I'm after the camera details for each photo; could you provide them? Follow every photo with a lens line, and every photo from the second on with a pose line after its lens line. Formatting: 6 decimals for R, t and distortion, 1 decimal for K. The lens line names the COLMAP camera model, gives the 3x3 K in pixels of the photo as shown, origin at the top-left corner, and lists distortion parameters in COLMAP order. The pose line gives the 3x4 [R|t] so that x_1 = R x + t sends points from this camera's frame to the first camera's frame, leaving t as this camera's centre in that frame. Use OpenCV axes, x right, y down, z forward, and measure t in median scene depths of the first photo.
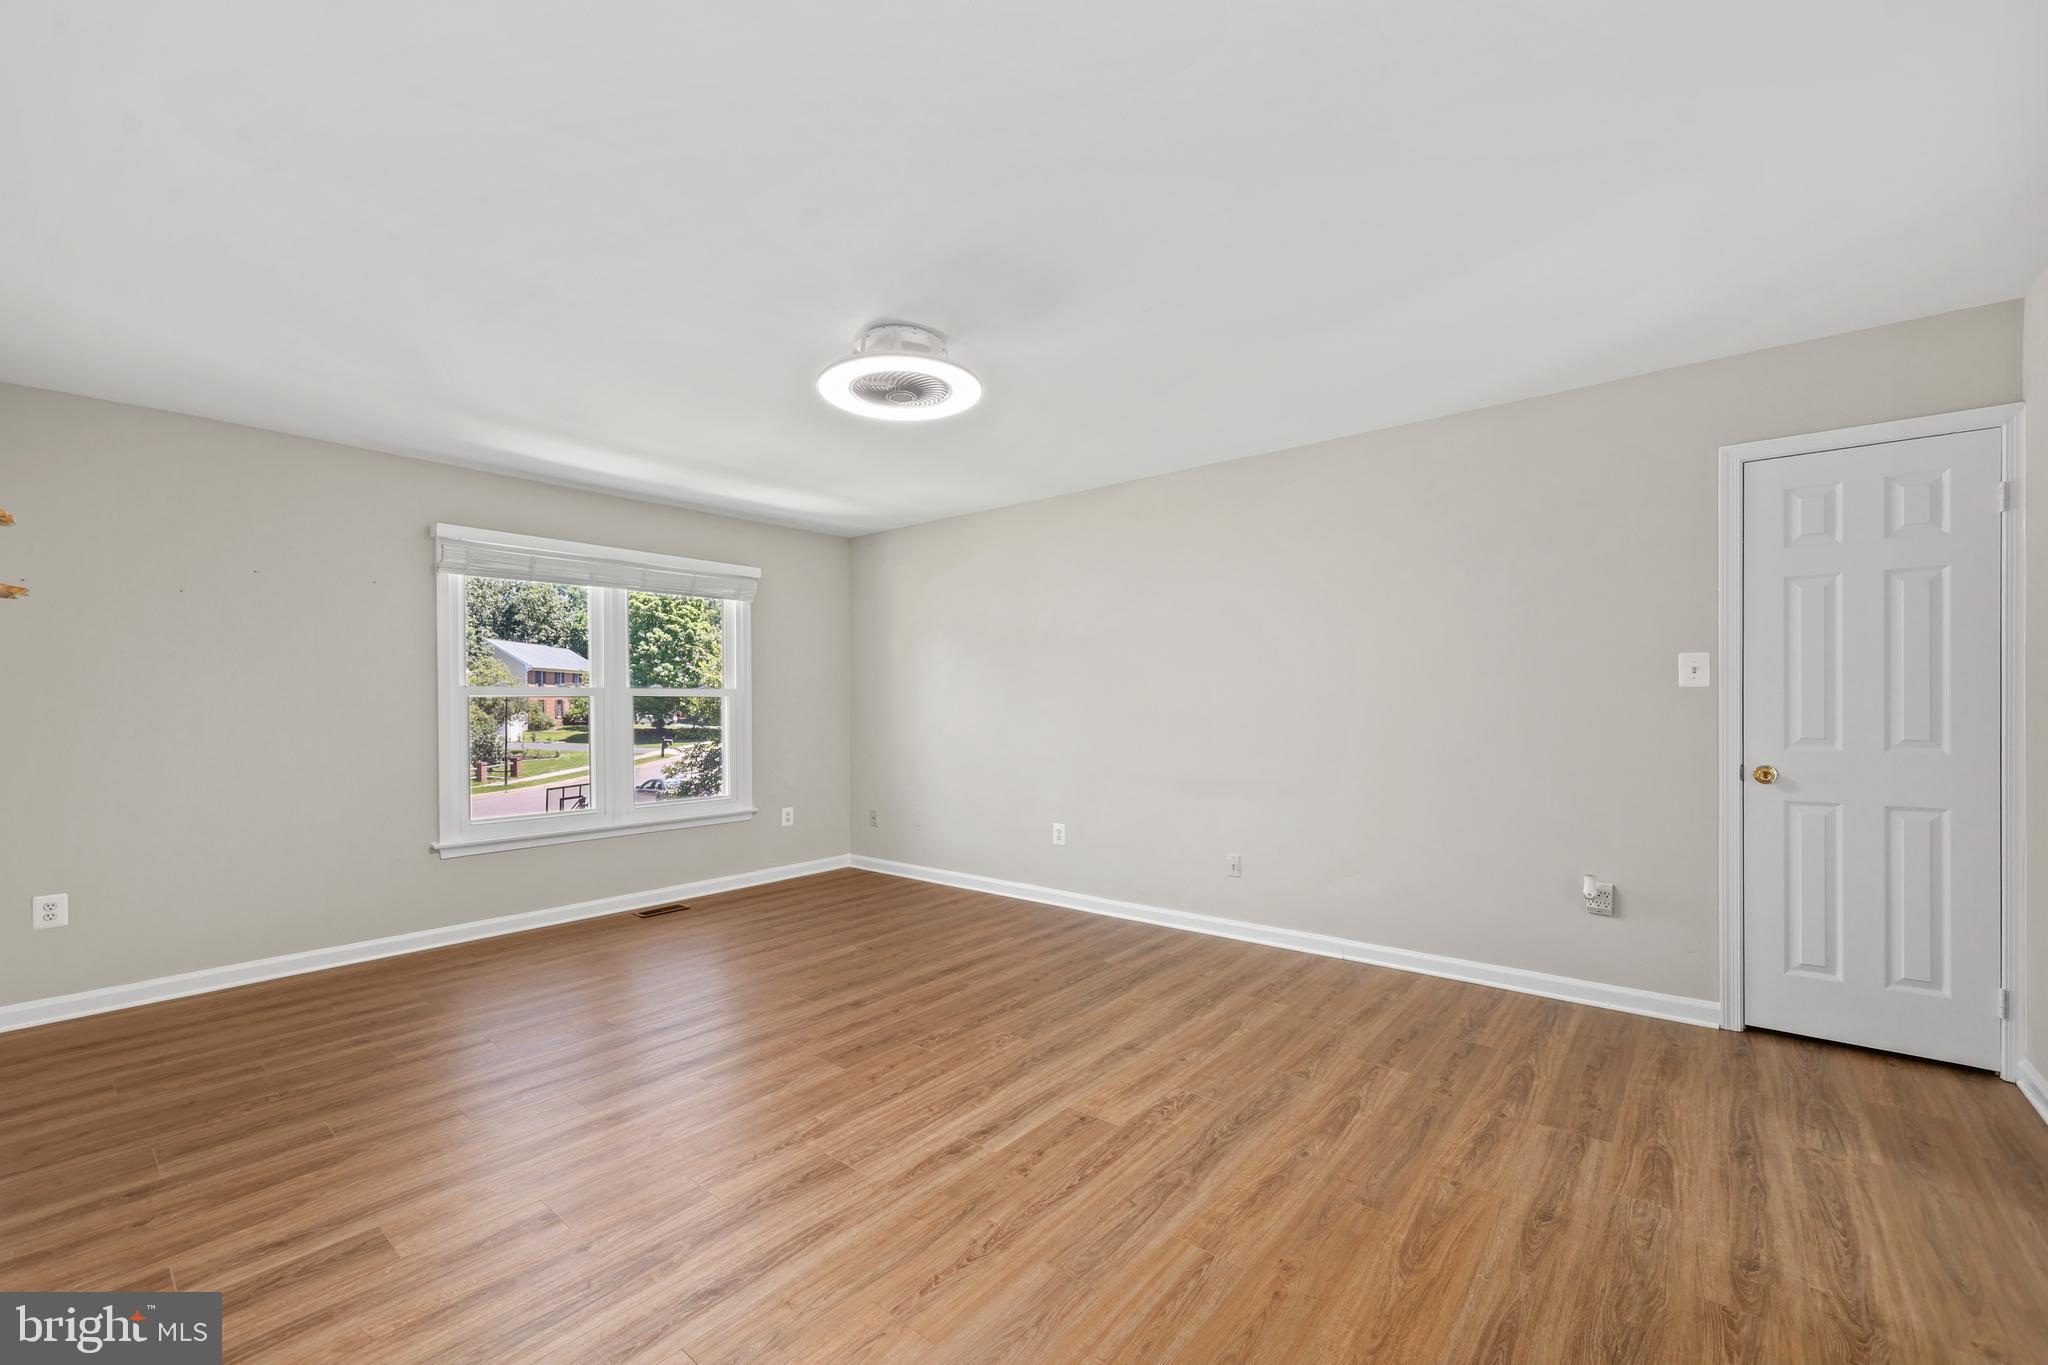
lens RADIAL K [[836.9, 0, 1010.8], [0, 836.9, 708.6], [0, 0, 1]] dist [-0.000251, 0.000193]
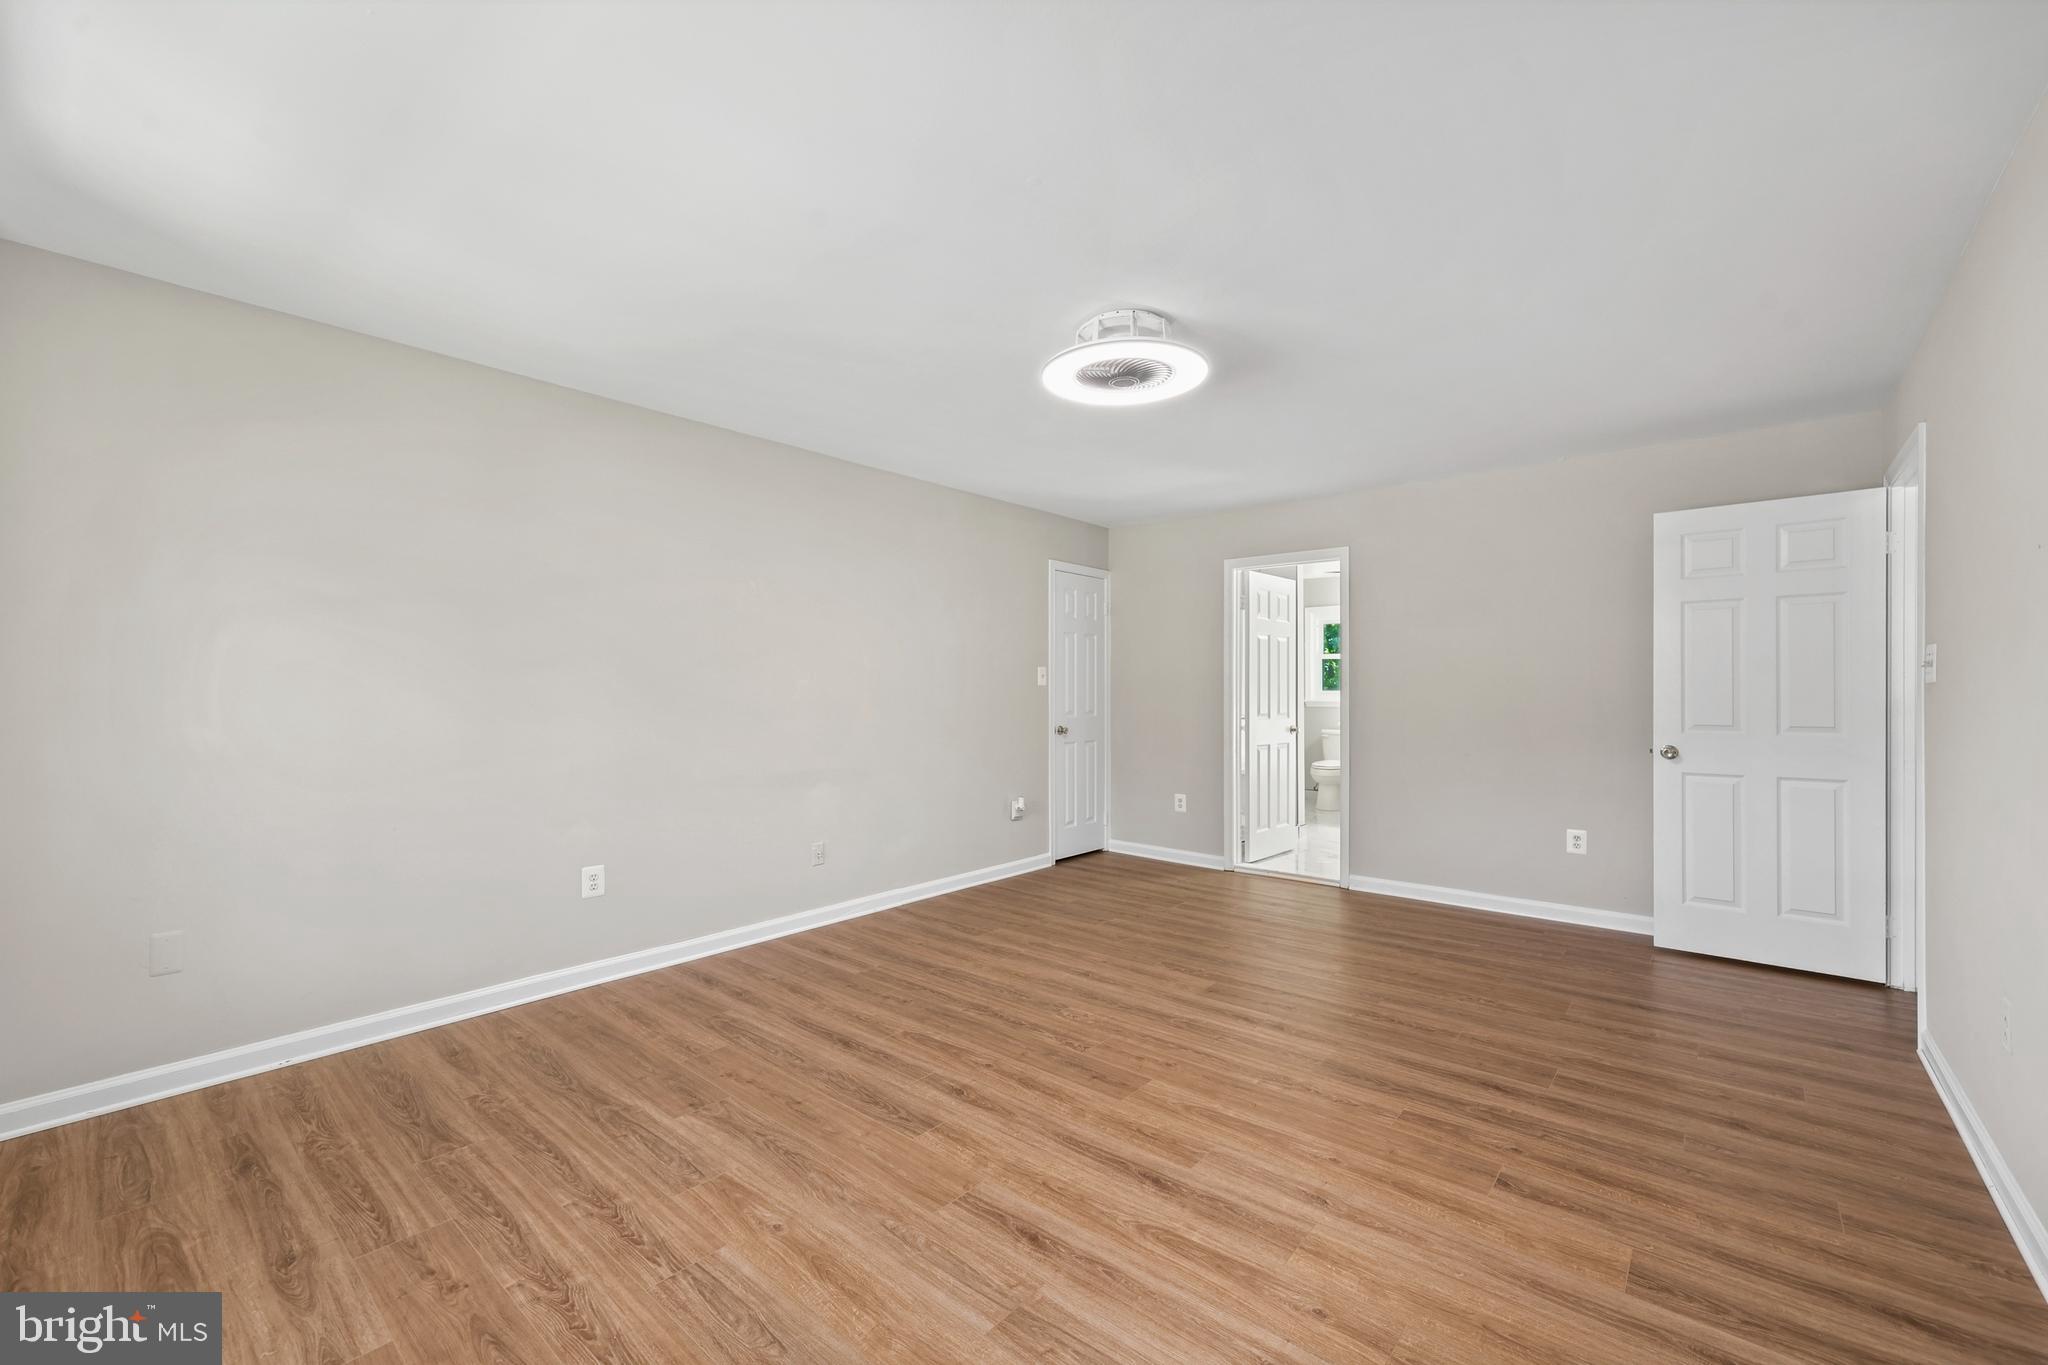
lens RADIAL K [[836.9, 0, 1010.8], [0, 836.9, 708.6], [0, 0, 1]] dist [-0.000251, 0.000193]
pose [[0.002994, -0.011835, 0.999925, -0.941689], [0.005278, 0.999916, 0.011819, -0.003481], [-0.999982, 0.005242, 0.003056, 0.948559]]
